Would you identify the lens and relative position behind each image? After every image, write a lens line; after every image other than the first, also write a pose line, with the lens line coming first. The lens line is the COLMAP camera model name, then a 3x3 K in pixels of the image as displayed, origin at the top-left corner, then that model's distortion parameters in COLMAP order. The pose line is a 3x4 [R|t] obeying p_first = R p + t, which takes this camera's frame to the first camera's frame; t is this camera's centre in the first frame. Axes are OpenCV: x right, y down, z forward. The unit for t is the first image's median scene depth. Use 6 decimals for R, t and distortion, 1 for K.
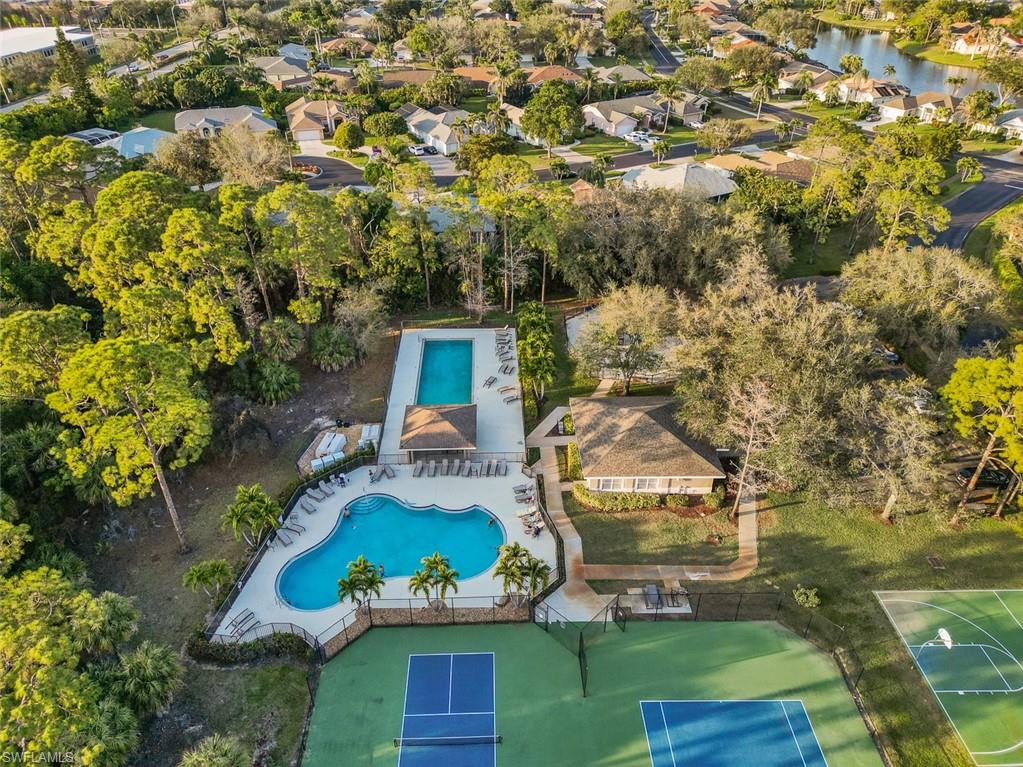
lens RADIAL K [[709.4, 0, 507.5], [0, 709.4, 380.0], [0, 0, 1]] dist [0.066786, -0.066588]
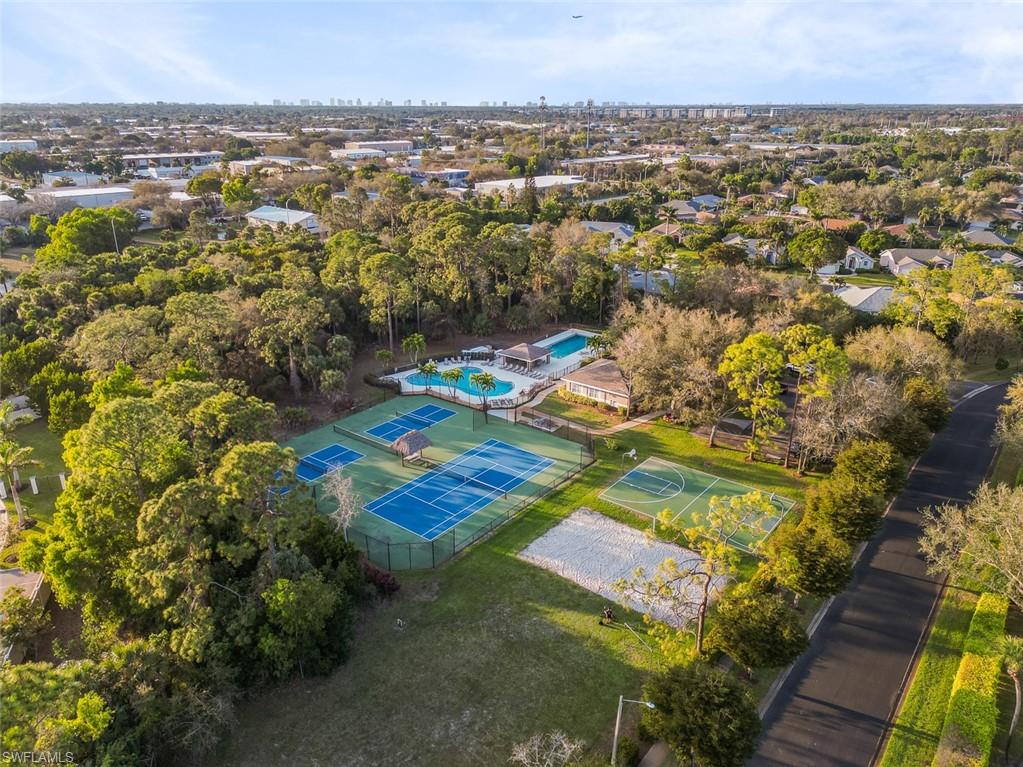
lens RADIAL K [[709.4, 0, 507.5], [0, 709.4, 380.0], [0, 0, 1]] dist [0.066786, -0.066588]
pose [[0.775256, 0.227821, -0.589131, 1.040090], [-0.344831, 0.934091, -0.092555, 0.345548], [0.529216, 0.274904, 0.802719, -0.506476]]
